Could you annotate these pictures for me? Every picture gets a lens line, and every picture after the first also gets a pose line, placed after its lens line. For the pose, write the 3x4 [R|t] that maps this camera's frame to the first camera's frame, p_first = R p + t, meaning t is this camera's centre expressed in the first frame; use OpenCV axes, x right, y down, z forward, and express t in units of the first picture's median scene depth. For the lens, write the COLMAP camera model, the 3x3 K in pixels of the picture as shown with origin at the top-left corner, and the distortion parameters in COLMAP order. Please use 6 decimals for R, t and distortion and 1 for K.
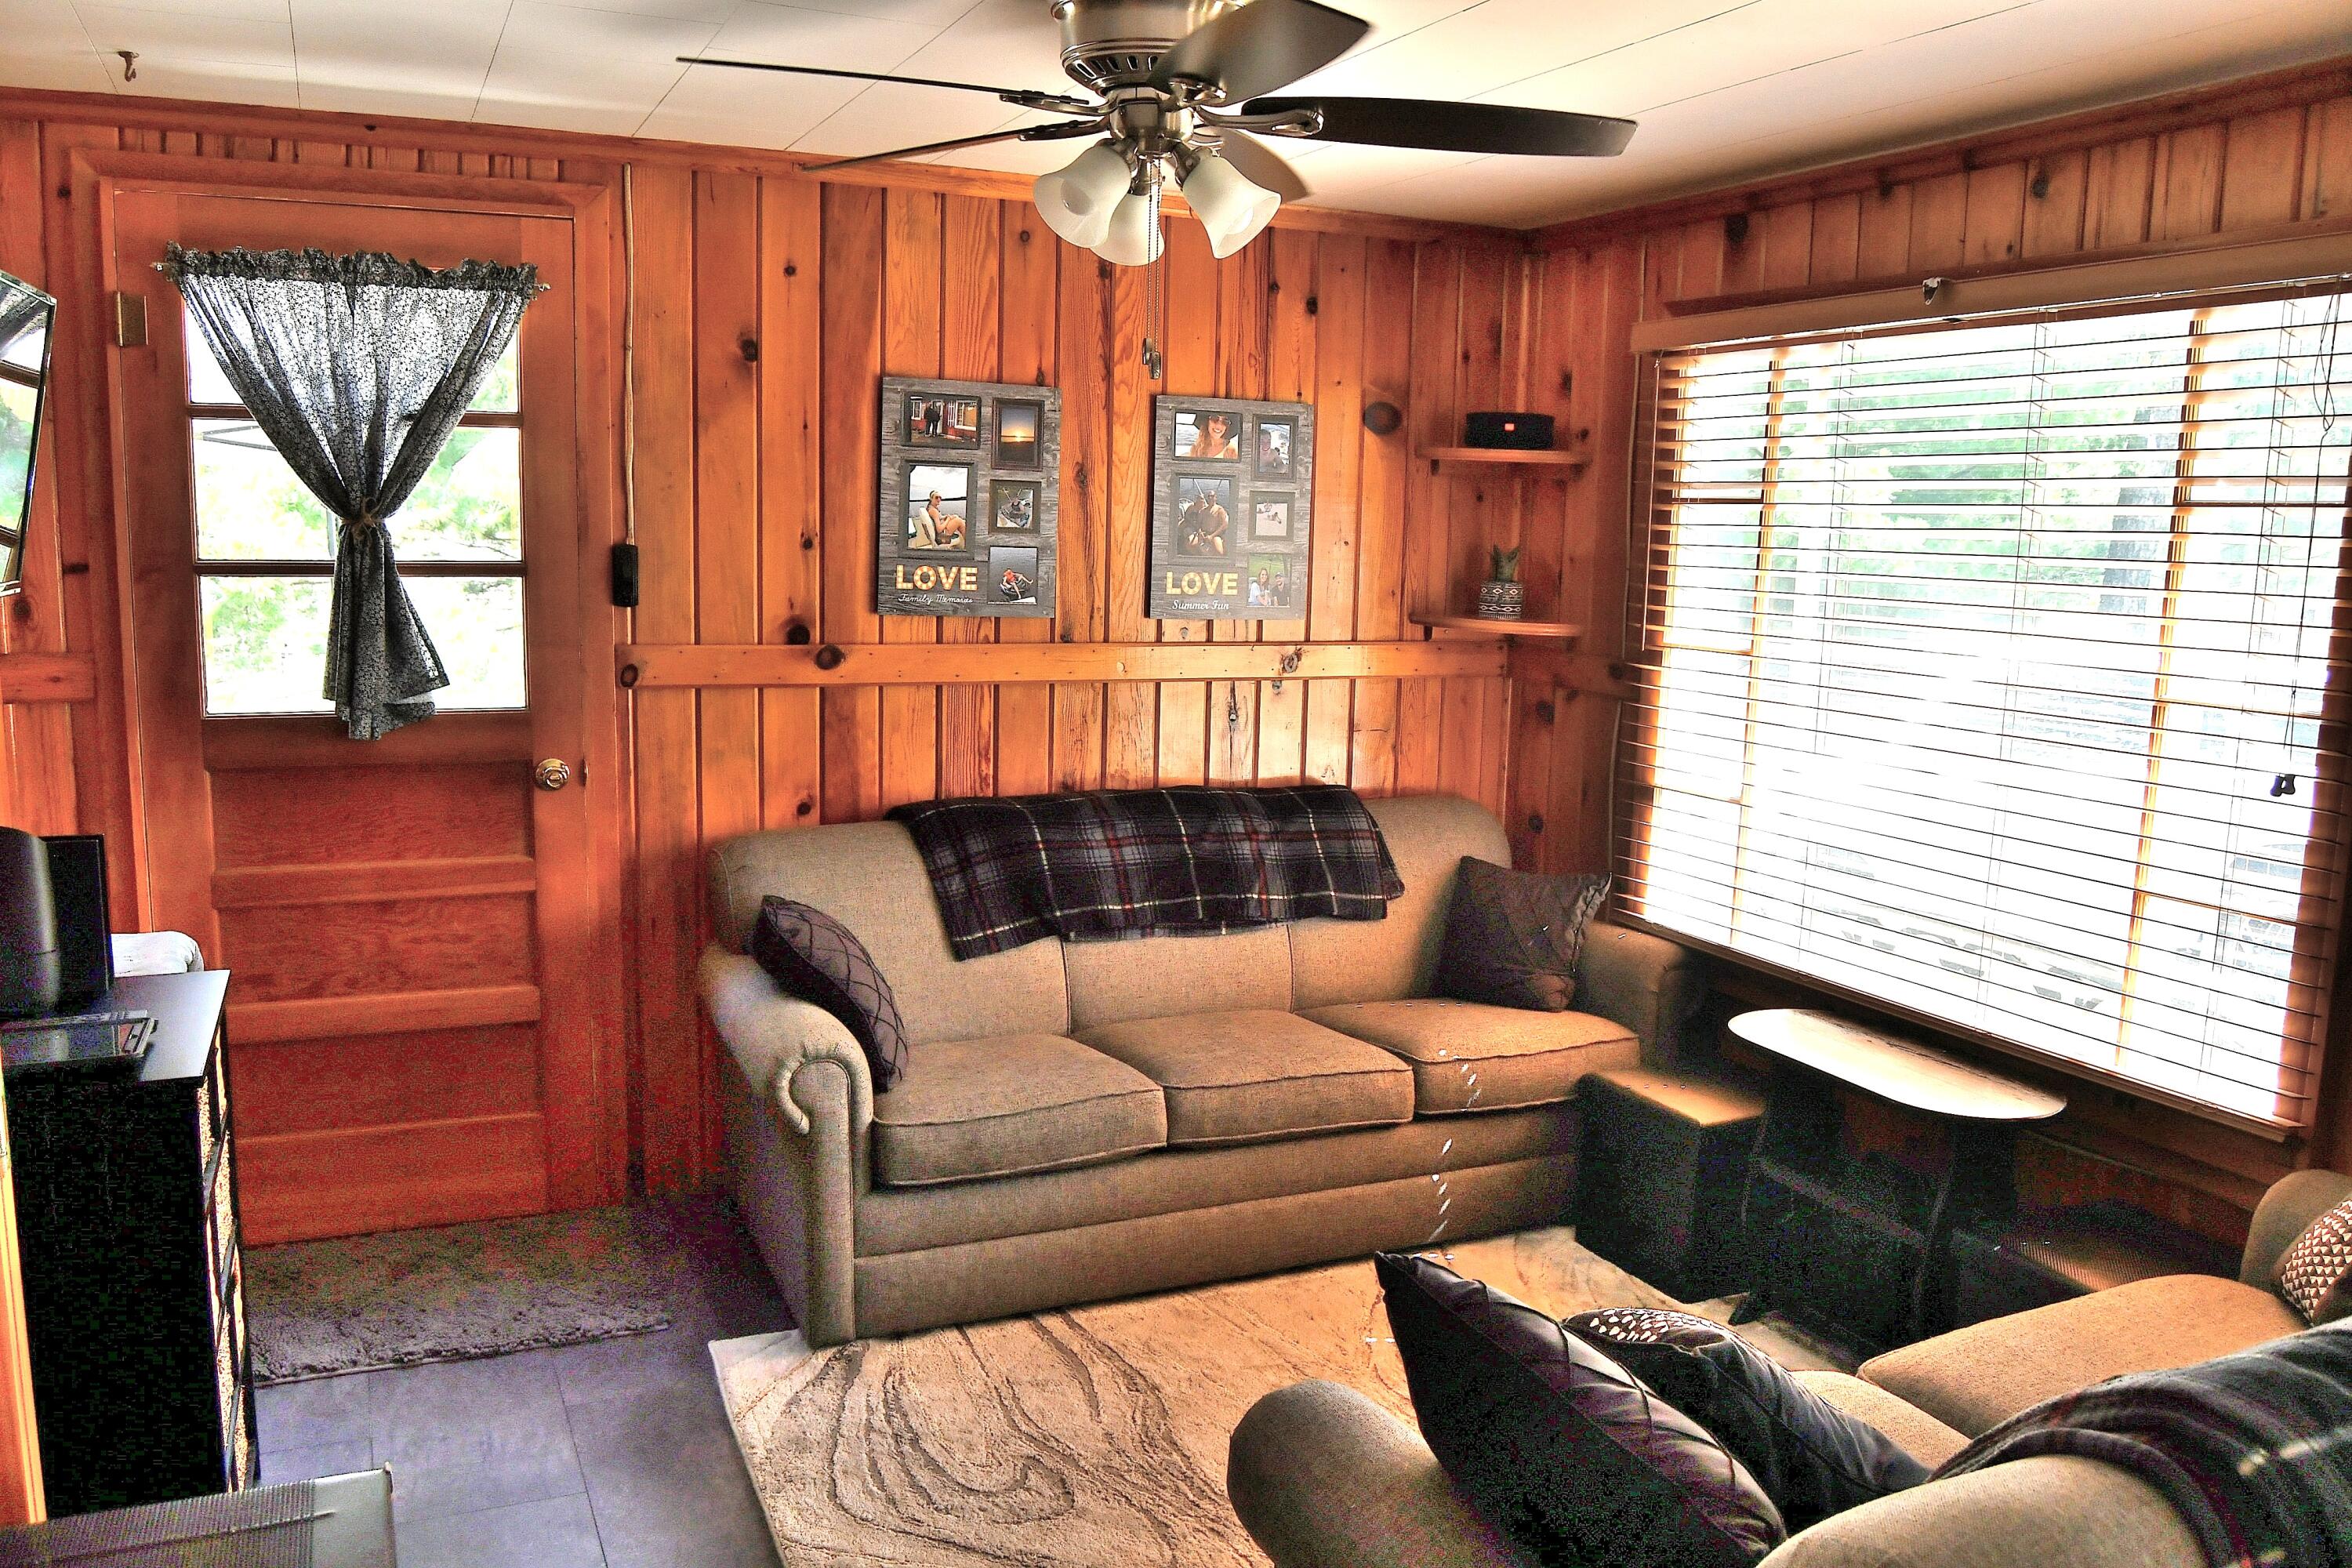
lens RADIAL K [[1829.8, 0, 1176.0], [0, 1829.8, 784.0], [0, 0, 1]] dist [-0.091104, 0.030332]
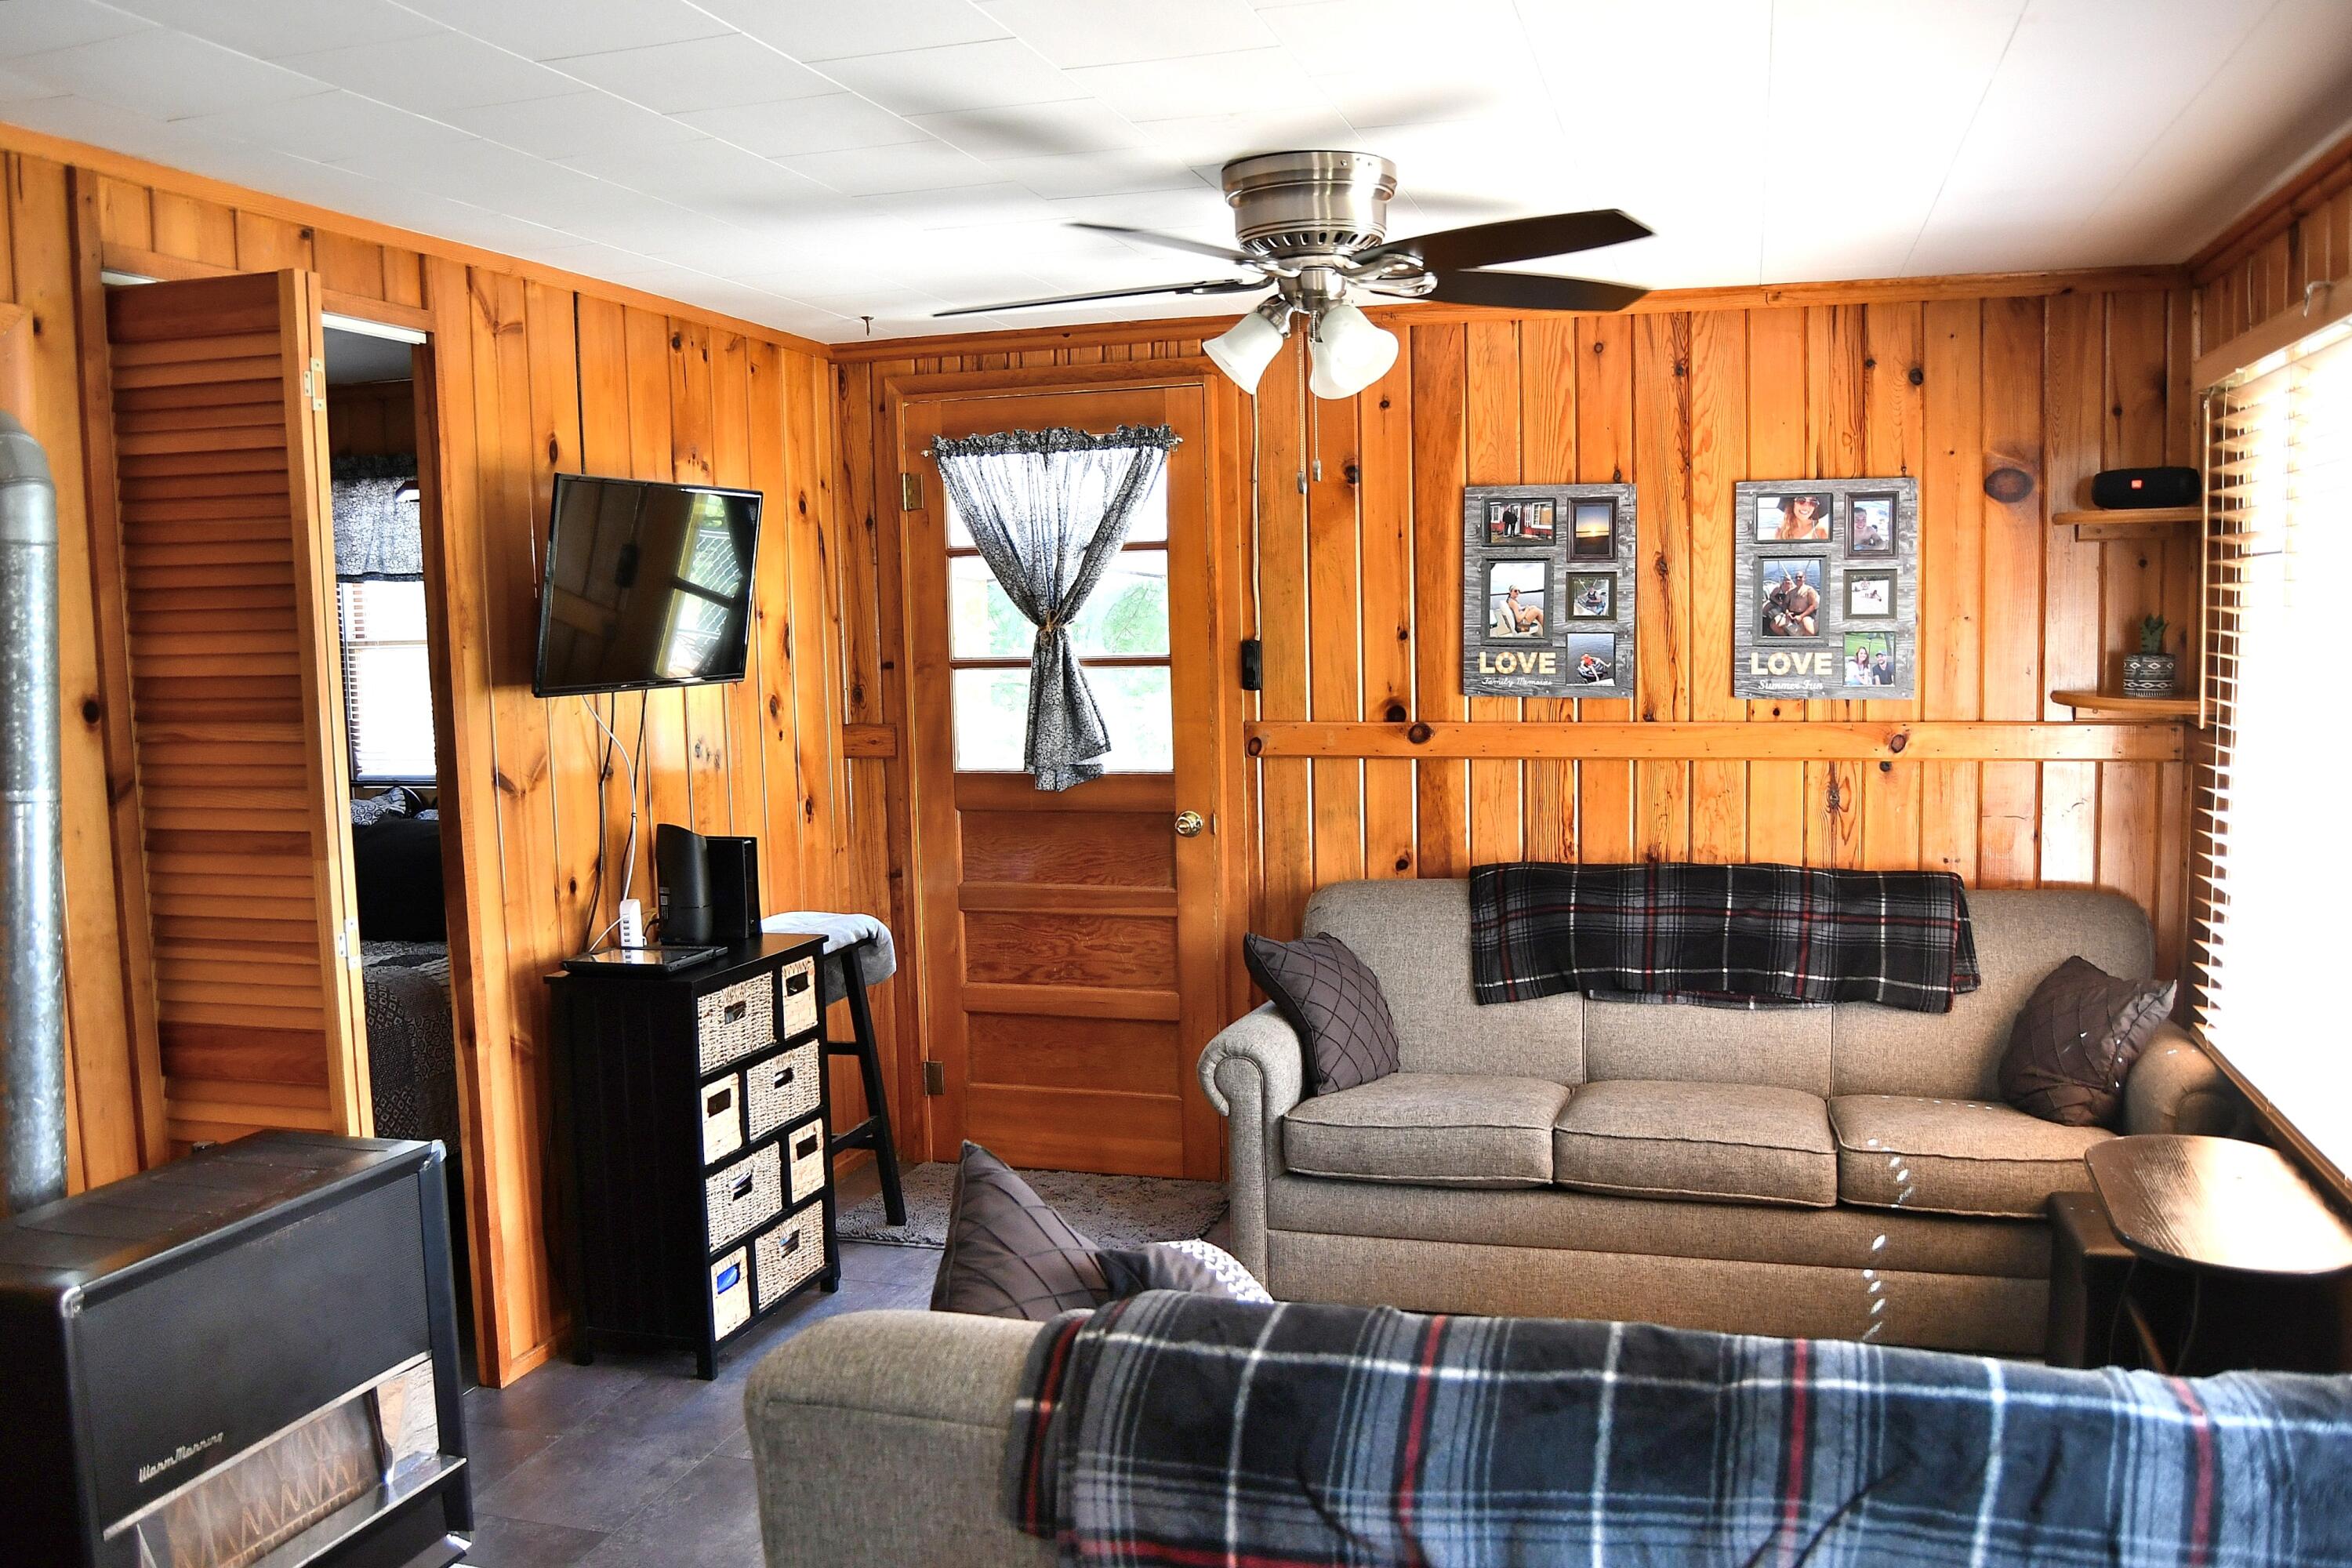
lens RADIAL K [[1829.8, 0, 1176.0], [0, 1829.8, 784.0], [0, 0, 1]] dist [-0.091104, 0.030332]
pose [[0.758383, 0.017822, -0.651565, 0.444238], [-0.056769, 0.997634, -0.038788, 0.015778], [0.649332, 0.066405, 0.757600, 0.030229]]
